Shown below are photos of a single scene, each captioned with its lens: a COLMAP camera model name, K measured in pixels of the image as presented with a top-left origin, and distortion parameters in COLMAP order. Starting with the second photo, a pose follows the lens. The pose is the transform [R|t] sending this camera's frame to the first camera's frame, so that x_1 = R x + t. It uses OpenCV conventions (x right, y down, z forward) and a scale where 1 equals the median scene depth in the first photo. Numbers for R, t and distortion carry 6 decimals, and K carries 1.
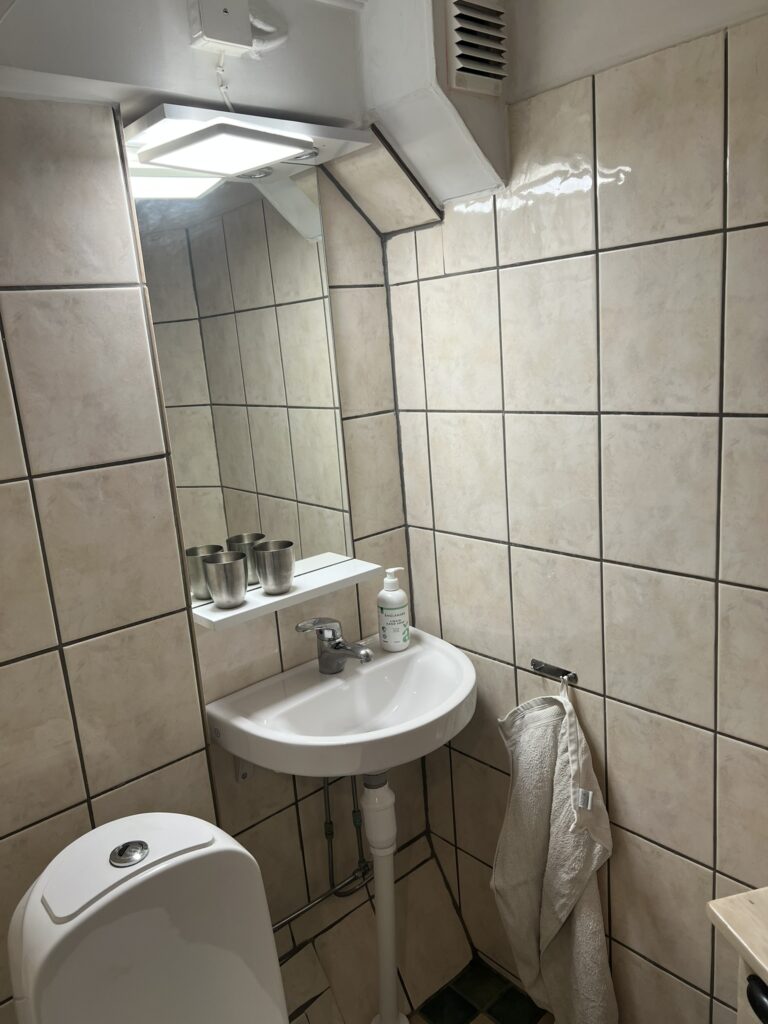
lens RADIAL K [[767.6, 0, 394.5], [0, 767.6, 521.2], [0, 0, 1]] dist [0.046081, -0.057482]
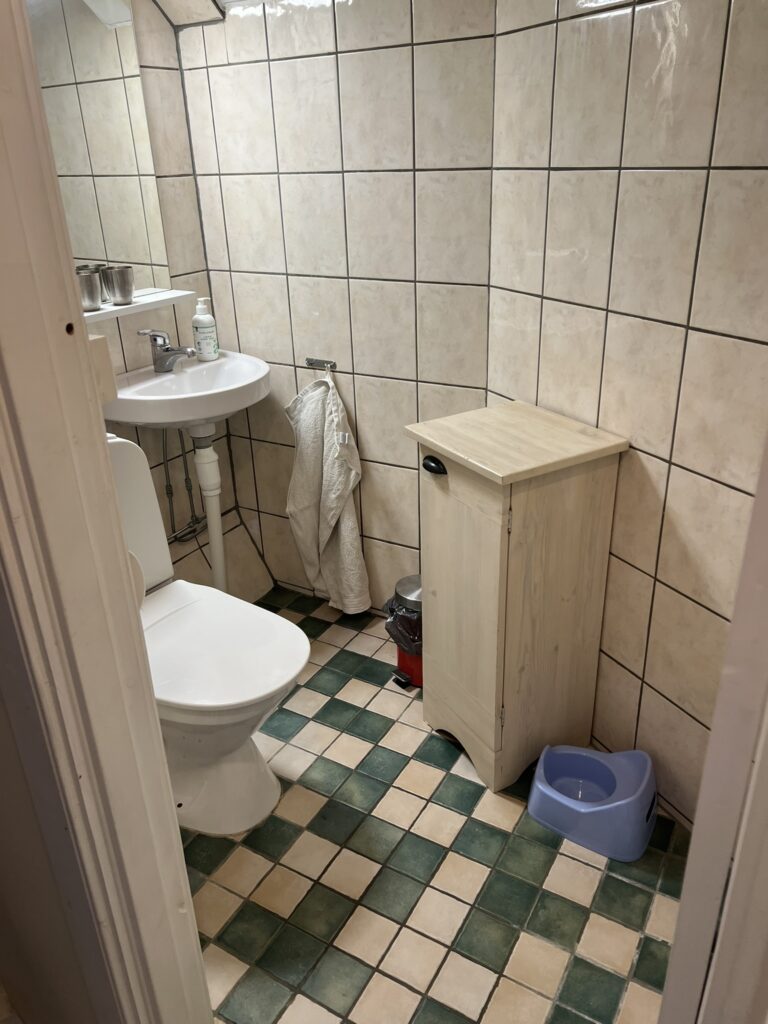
lens RADIAL K [[767.6, 0, 385.9], [0, 767.6, 511.2], [0, 0, 1]] dist [0.046081, -0.057482]
pose [[0.957407, -0.080197, 0.277381, -0.108963], [0.024794, 0.979940, 0.197745, 0.184416], [-0.287675, -0.182446, 0.940190, -0.489048]]
